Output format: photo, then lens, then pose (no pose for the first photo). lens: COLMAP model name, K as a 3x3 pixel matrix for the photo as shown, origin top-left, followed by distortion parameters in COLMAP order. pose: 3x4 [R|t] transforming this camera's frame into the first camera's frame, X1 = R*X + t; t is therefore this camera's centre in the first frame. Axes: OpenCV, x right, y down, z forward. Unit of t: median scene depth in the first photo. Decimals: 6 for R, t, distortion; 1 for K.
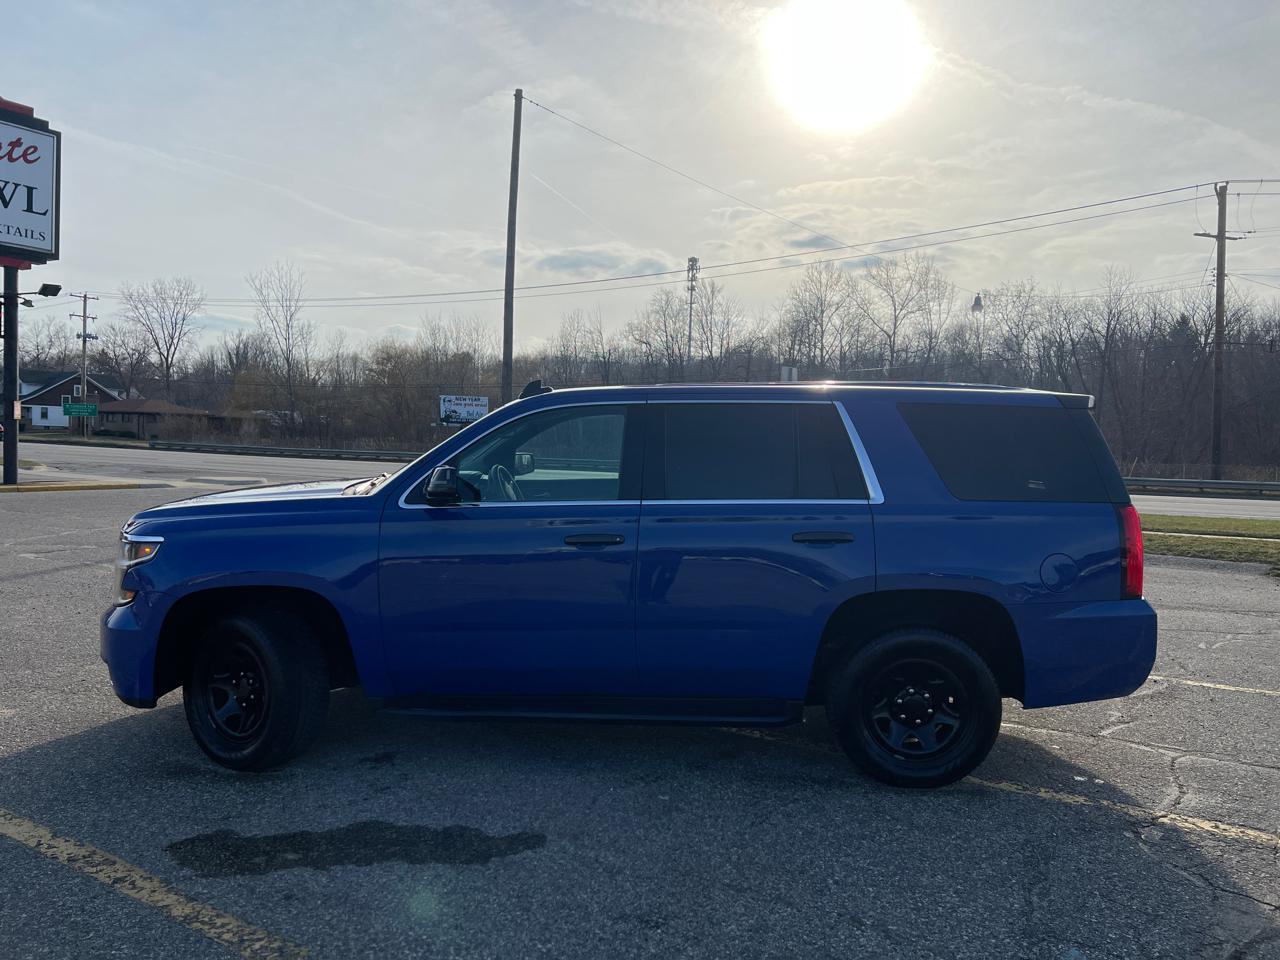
lens RADIAL K [[1019.2, 0, 640.0], [0, 1019.2, 480.0], [0, 0, 1]] dist [0.035929, -0.073371]
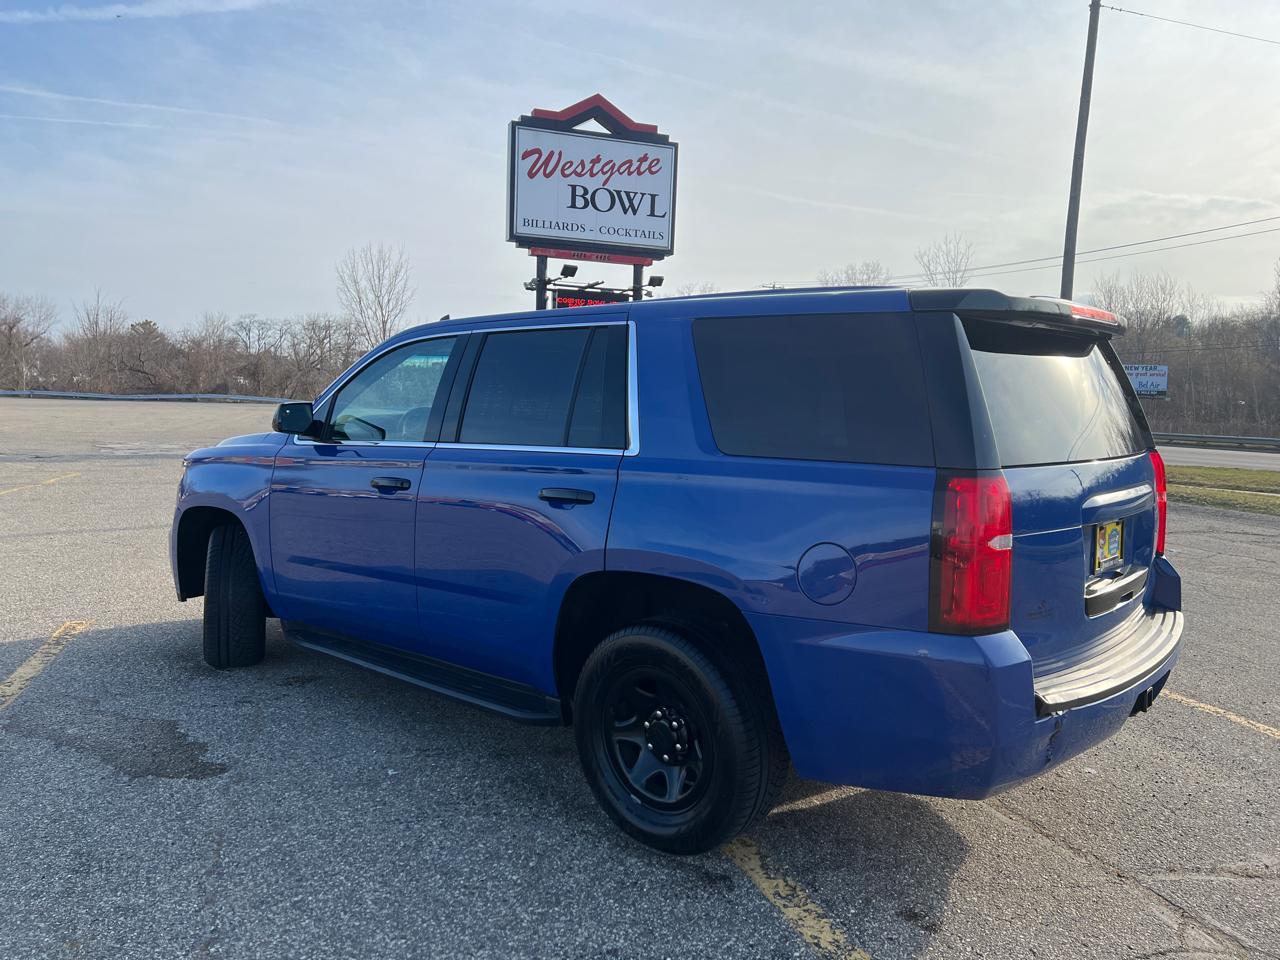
lens RADIAL K [[1010.8, 0, 647.2], [0, 1010.8, 483.4], [0, 0, 1]] dist [0.021610, -0.004895]
pose [[0.748288, 0.047792, -0.661650, 0.189415], [-0.031834, 0.998839, 0.036145, 0.004237], [0.662609, -0.005984, 0.748941, 0.118341]]
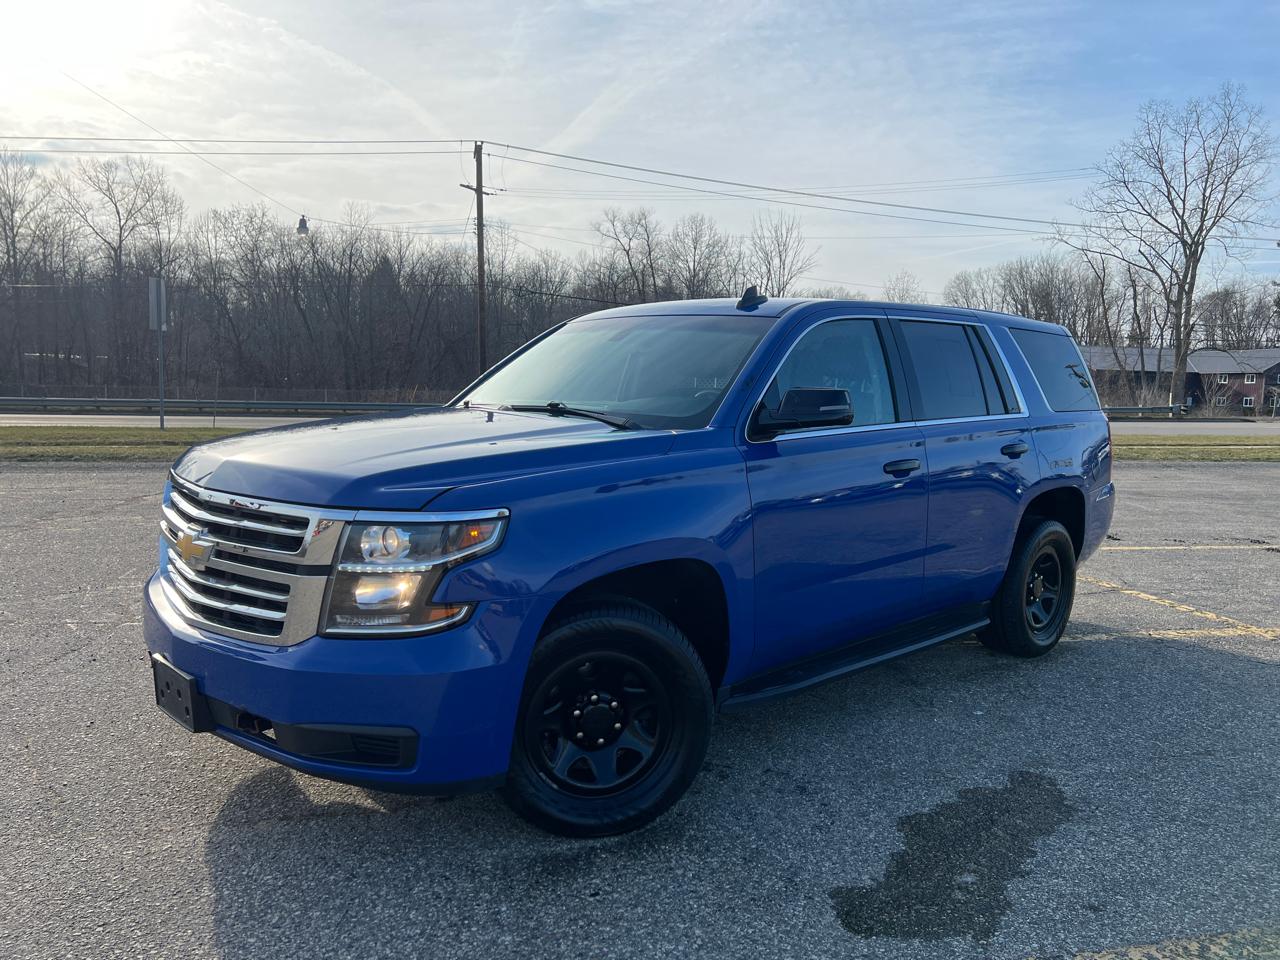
lens RADIAL K [[1019.8, 0, 640.2], [0, 1019.8, 402.5], [0, 0, 1]] dist [0.003022, -0.012714]
pose [[0.677318, -0.017404, 0.735484, -0.230649], [0.020759, 0.999774, 0.004540, -0.001991], [-0.735397, 0.012193, 0.677527, 0.137470]]
